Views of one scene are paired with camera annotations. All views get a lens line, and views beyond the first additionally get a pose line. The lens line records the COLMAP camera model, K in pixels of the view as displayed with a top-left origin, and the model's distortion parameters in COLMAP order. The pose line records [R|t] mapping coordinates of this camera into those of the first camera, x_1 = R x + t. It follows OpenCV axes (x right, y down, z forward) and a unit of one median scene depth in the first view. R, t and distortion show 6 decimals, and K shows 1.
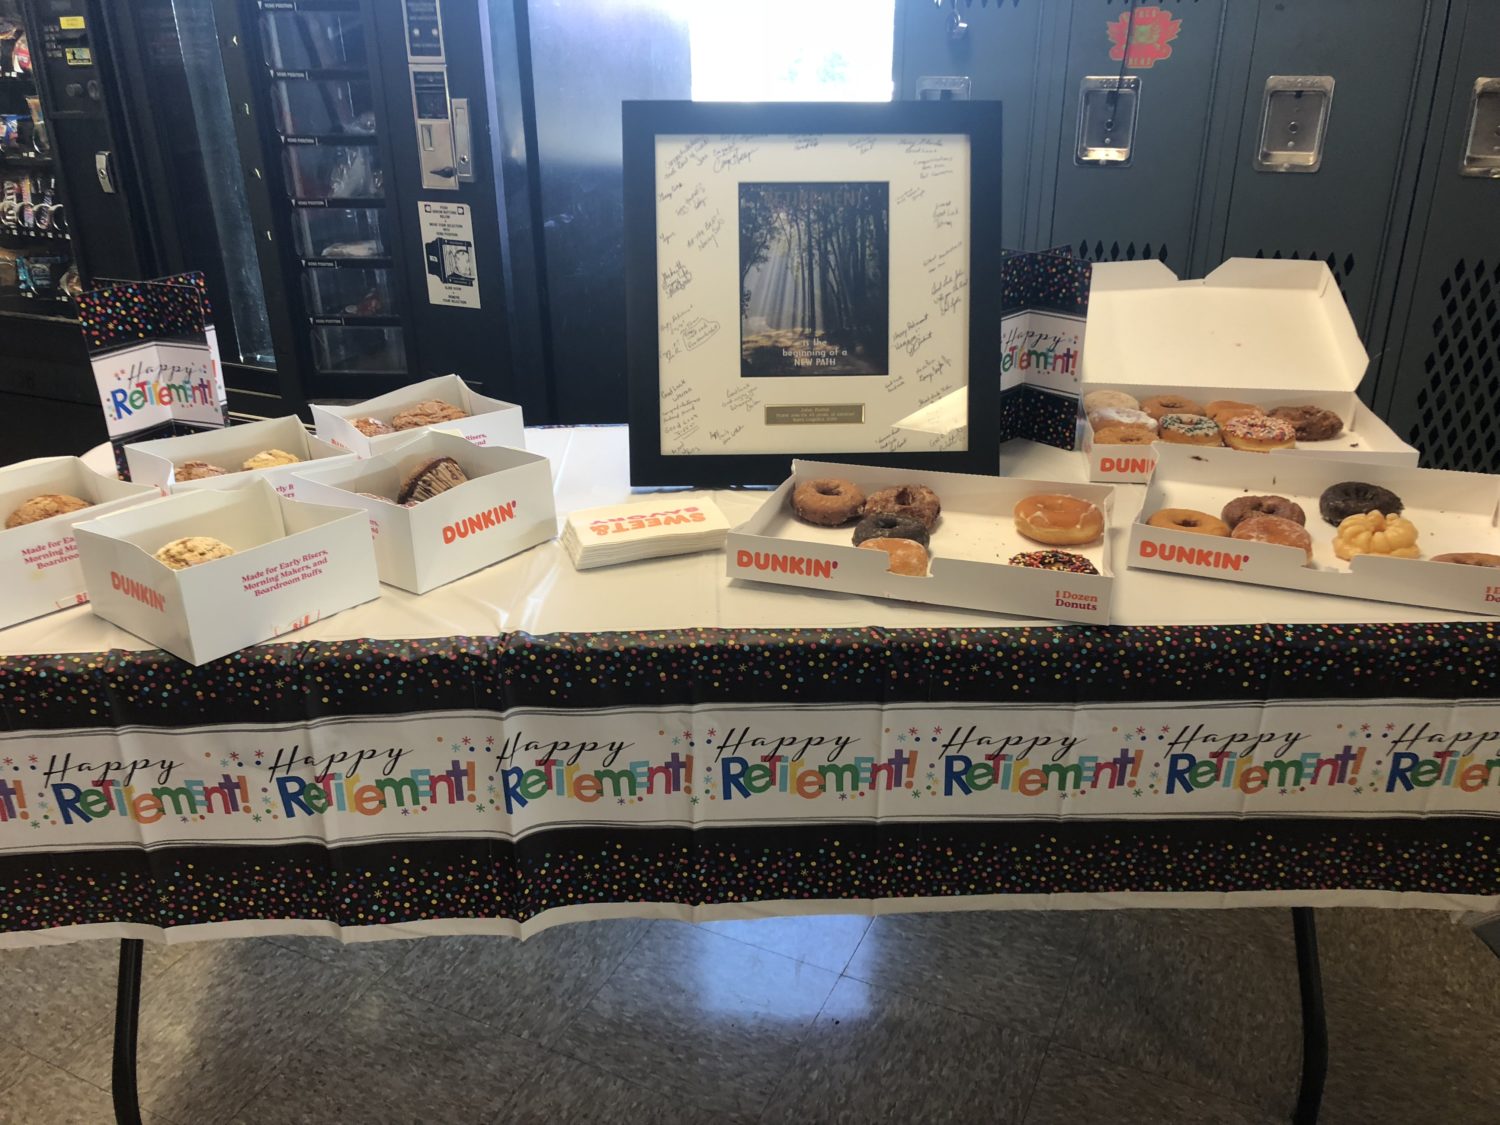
lens RADIAL K [[1227.8, 0, 750.0], [0, 1227.8, 562.5], [0, 0, 1]] dist [0.016178, -0.010982]
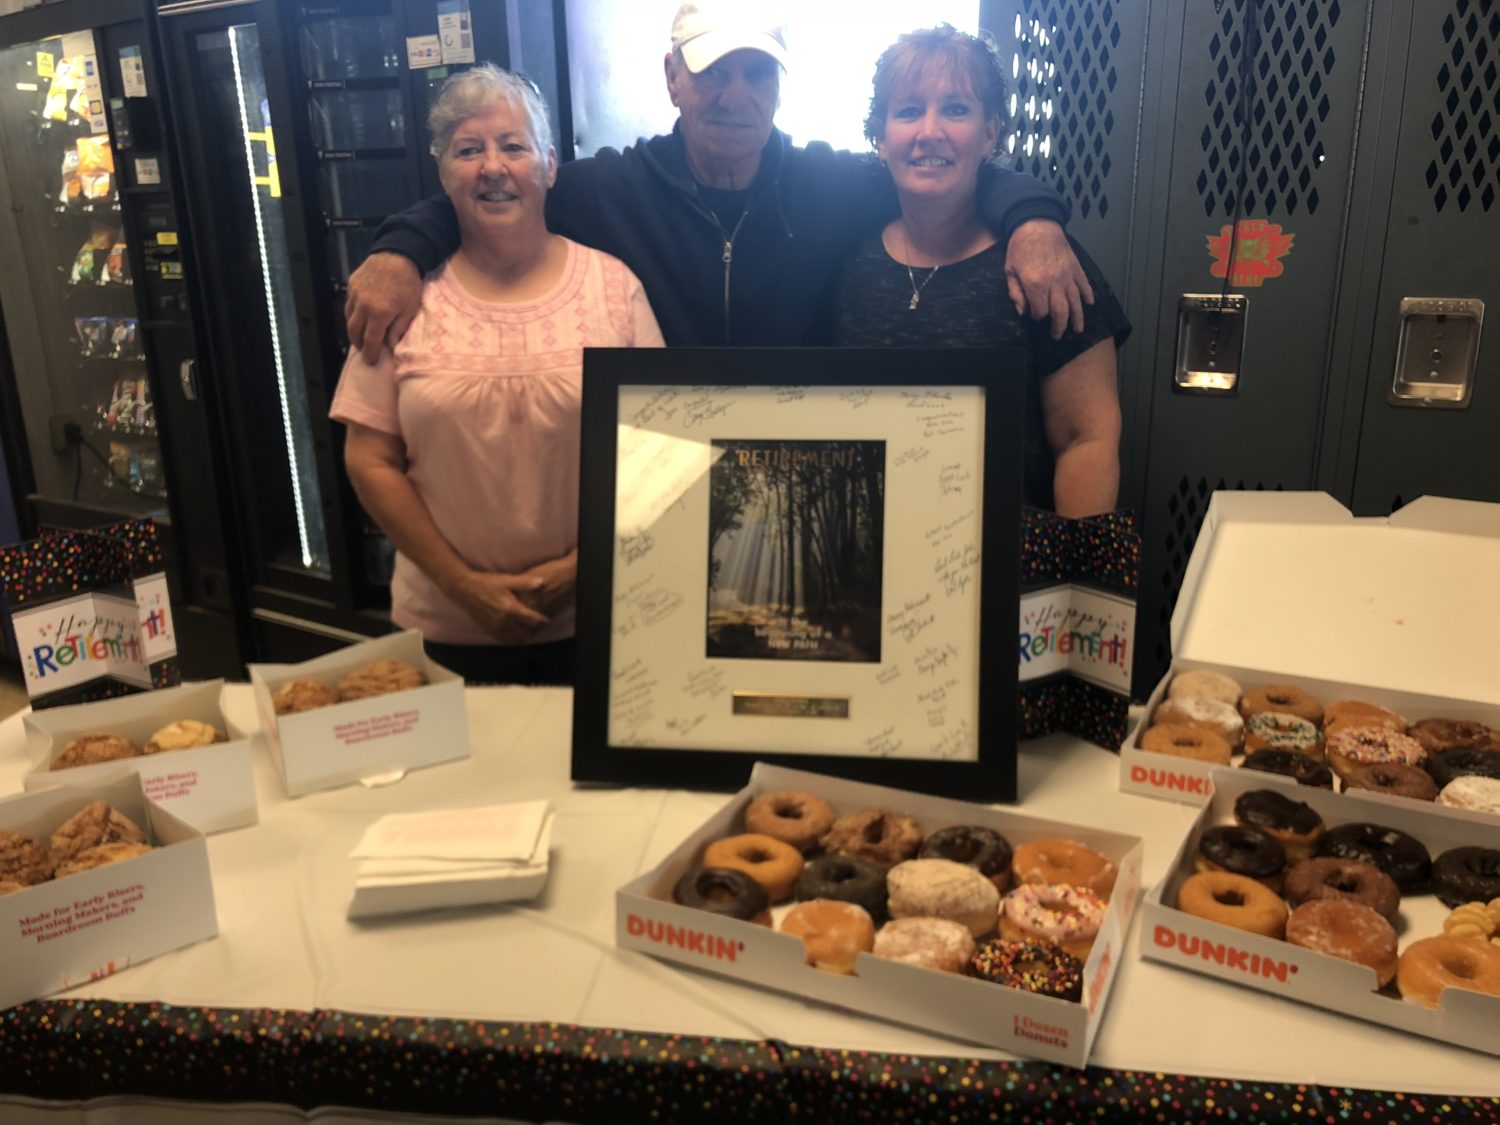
lens RADIAL K [[1227.8, 0, 750.0], [0, 1227.8, 562.5], [0, 0, 1]] dist [0.016178, -0.010982]
pose [[0.987594, 0.032917, -0.153542, 0.153673], [-0.051350, 0.991723, -0.117678, -0.120485], [0.148398, 0.124102, 0.981110, 0.160501]]
